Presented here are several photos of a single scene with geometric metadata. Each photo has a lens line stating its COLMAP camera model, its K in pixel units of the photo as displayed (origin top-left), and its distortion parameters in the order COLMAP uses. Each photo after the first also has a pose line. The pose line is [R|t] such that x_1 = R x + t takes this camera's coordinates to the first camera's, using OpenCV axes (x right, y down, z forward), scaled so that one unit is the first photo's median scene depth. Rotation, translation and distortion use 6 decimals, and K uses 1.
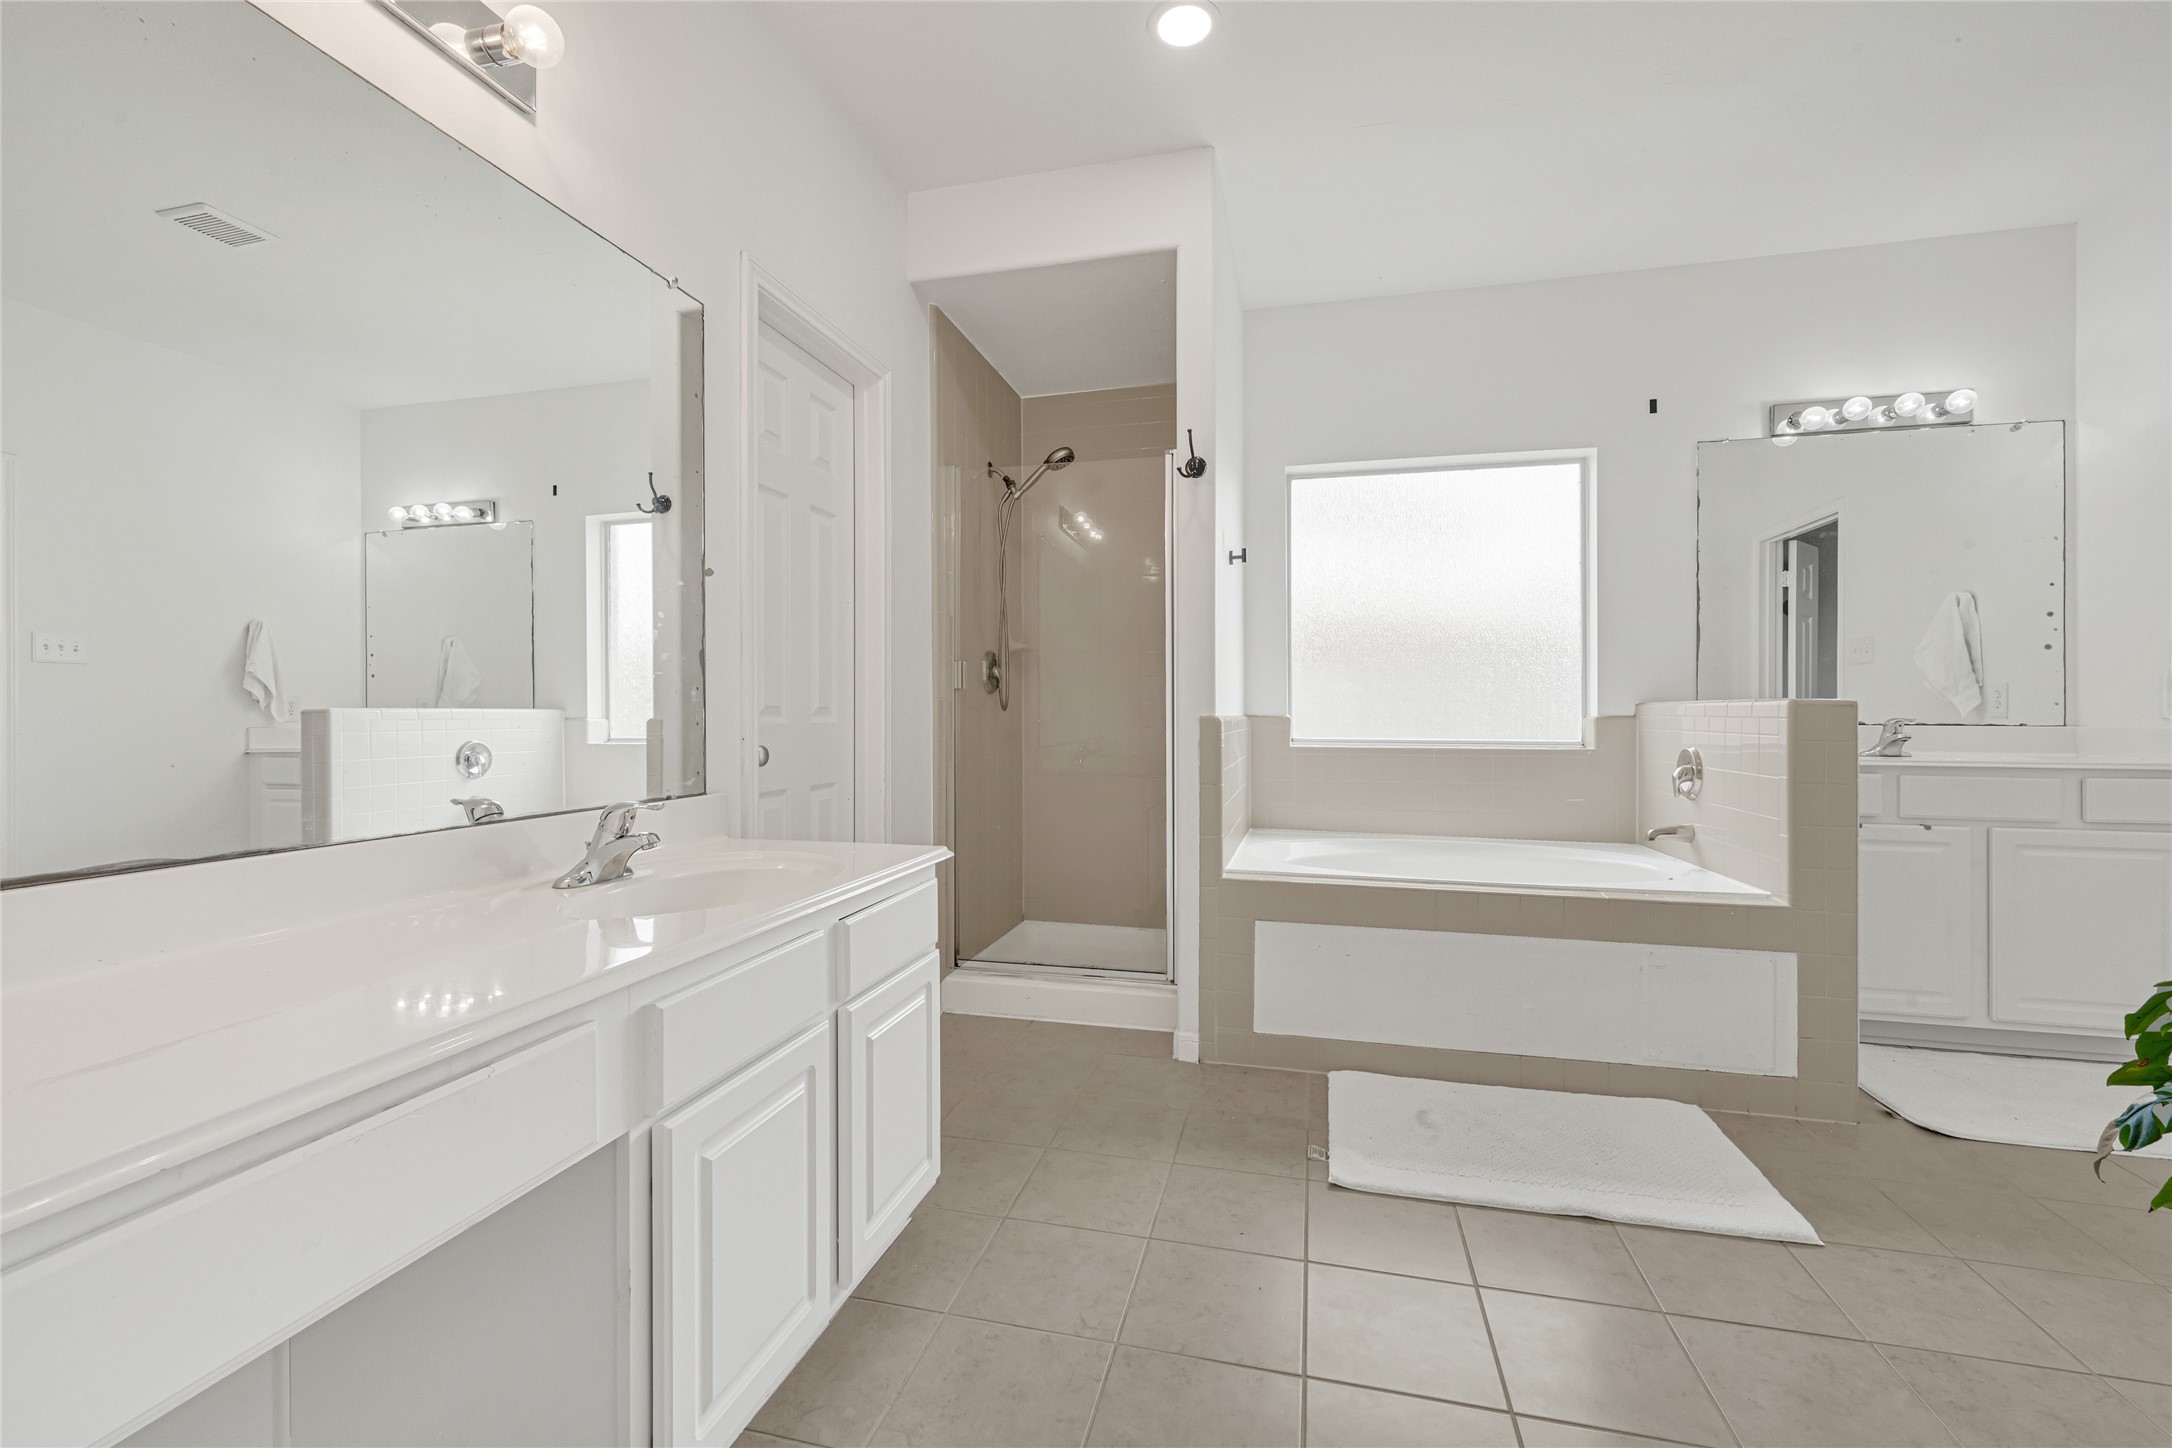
lens RADIAL K [[882.6, 0, 1099.4], [0, 882.6, 714.4], [0, 0, 1]] dist [0.002139, 0.000060]
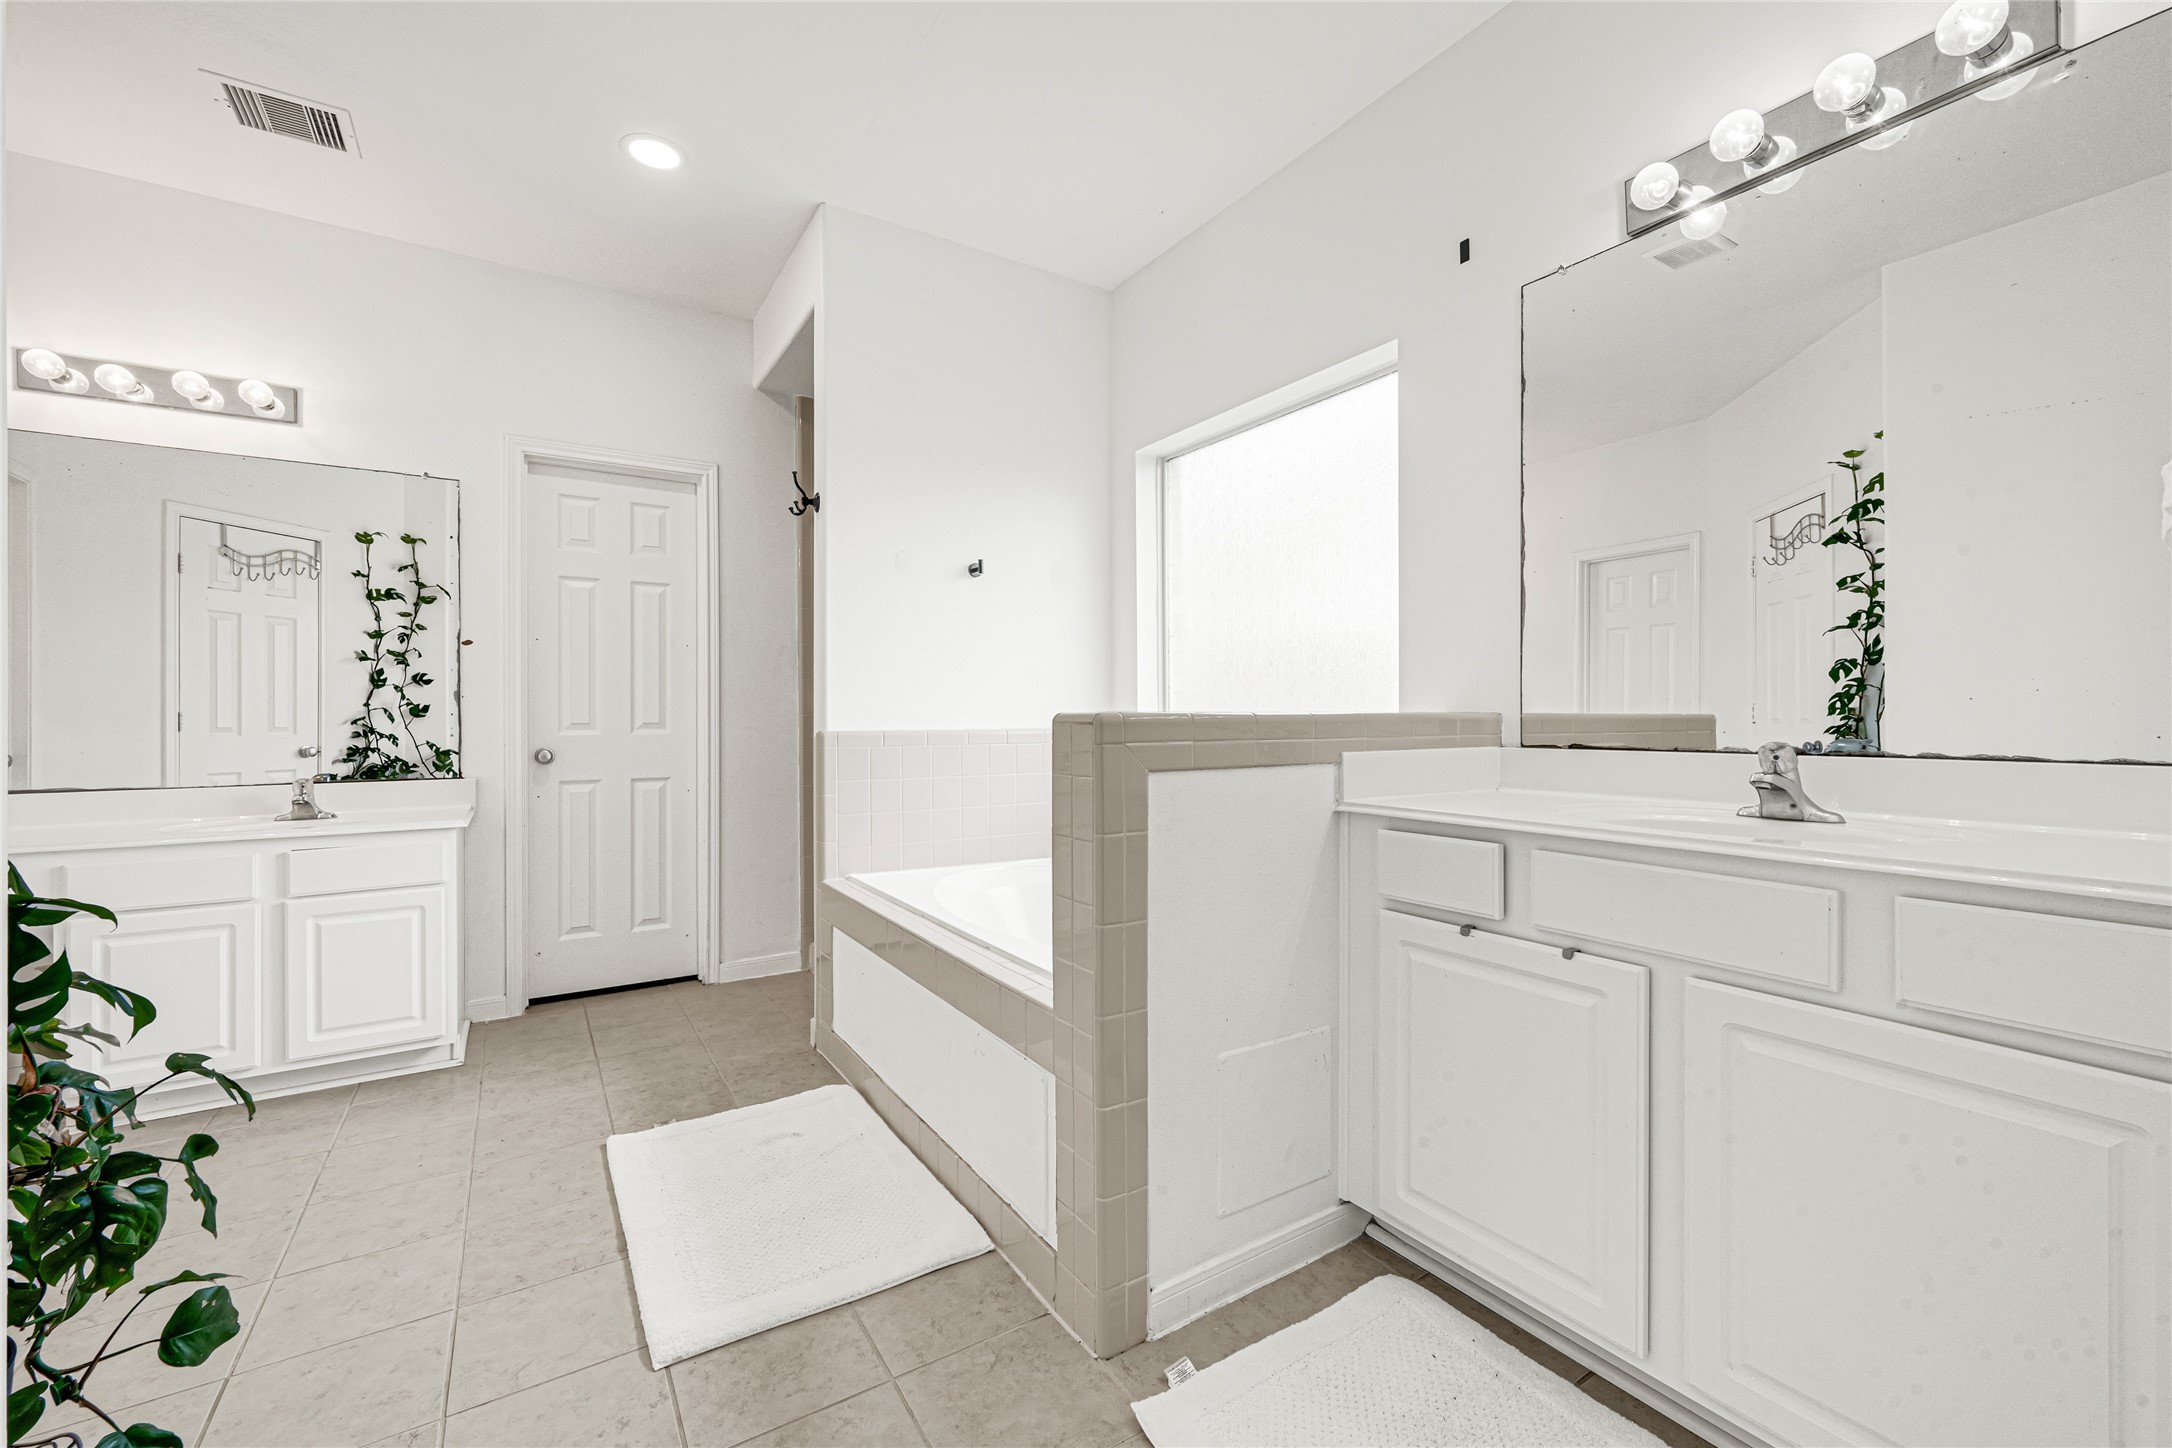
lens RADIAL K [[882.6, 0, 1096.8], [0, 882.6, 722.9], [0, 0, 1]] dist [0.002139, 0.000060]
pose [[0.729252, -0.000353, -0.684245, 1.227621], [0.002431, 0.999995, 0.002074, -0.010224], [0.684241, -0.003176, 0.729249, 0.488837]]
